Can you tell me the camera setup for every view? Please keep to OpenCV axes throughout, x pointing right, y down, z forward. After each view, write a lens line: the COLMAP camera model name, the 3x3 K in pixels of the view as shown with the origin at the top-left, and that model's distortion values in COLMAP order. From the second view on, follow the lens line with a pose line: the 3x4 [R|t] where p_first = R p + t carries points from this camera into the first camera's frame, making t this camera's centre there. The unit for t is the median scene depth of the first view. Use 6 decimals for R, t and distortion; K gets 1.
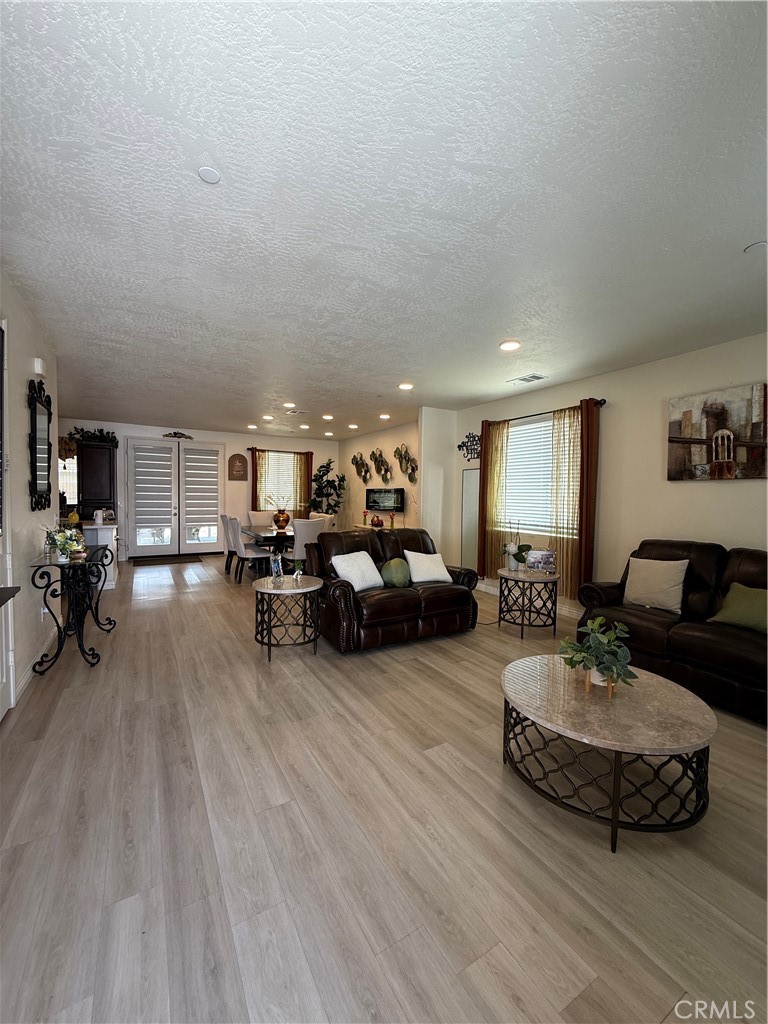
lens RADIAL K [[408.9, 0, 384.0], [0, 408.9, 512.0], [0, 0, 1]] dist [0.000323, 0.000099]
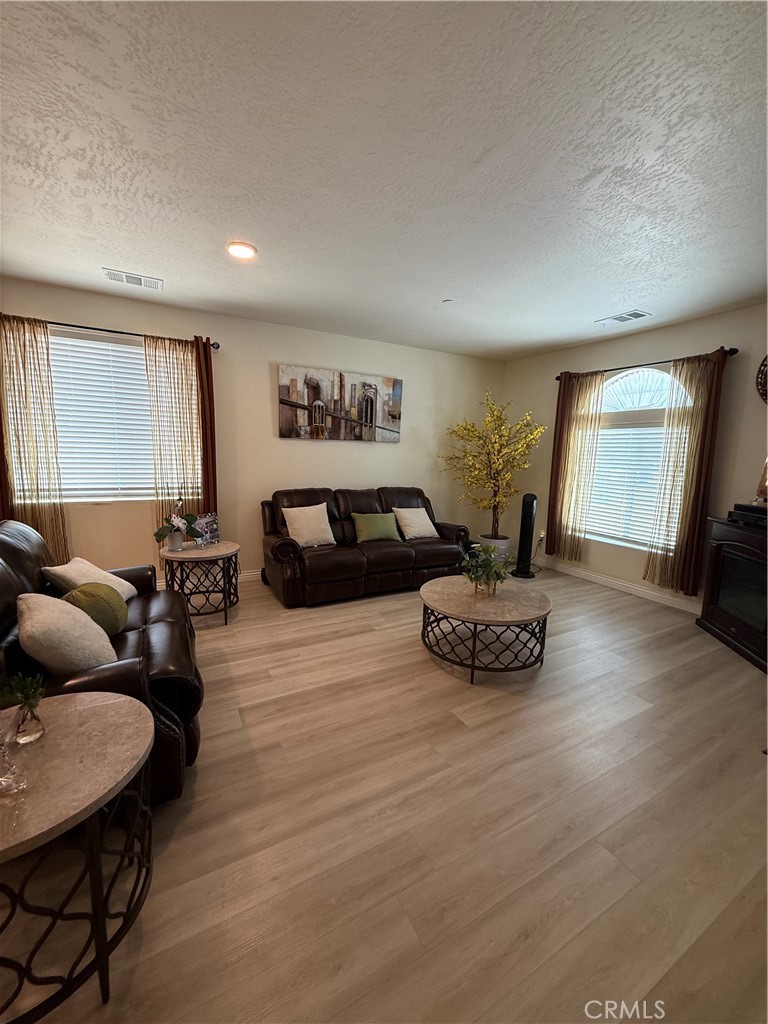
lens RADIAL K [[408.9, 0, 384.0], [0, 408.9, 512.0], [0, 0, 1]] dist [0.000323, 0.000099]
pose [[0.028535, -0.159393, 0.986803, -0.498123], [0.013919, 0.987172, 0.159050, -0.052797], [-0.999496, 0.009197, 0.030388, 0.730660]]
